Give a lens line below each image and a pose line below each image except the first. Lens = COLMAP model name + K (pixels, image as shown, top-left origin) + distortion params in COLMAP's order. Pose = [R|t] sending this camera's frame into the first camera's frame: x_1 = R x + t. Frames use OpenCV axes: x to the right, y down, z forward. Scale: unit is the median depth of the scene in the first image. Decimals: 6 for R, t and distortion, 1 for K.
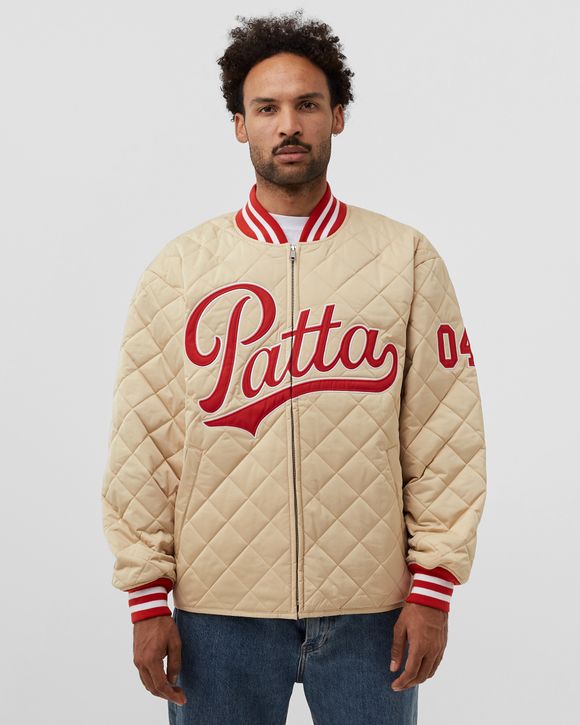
lens RADIAL K [[1535.4, 0, 289.8], [0, 1535.4, 362.7], [0, 0, 1]] dist [0.002717, 0.000000]
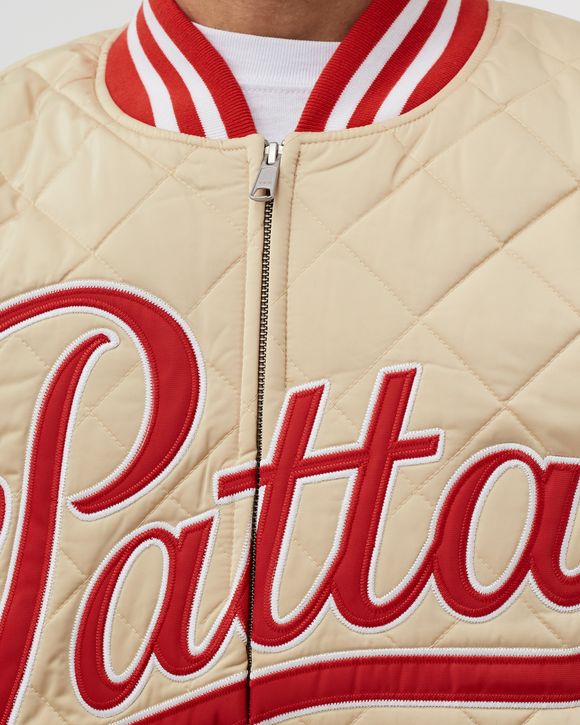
lens RADIAL K [[1535.4, 0, 290.6], [0, 1535.4, 363.1], [0, 0, 1]] dist [0.002717, 0.000000]
pose [[0.990652, 0.010758, -0.135991, 0.043892], [0.001292, 0.996101, 0.088211, -0.062501], [0.136410, -0.087562, 0.986775, 0.735619]]
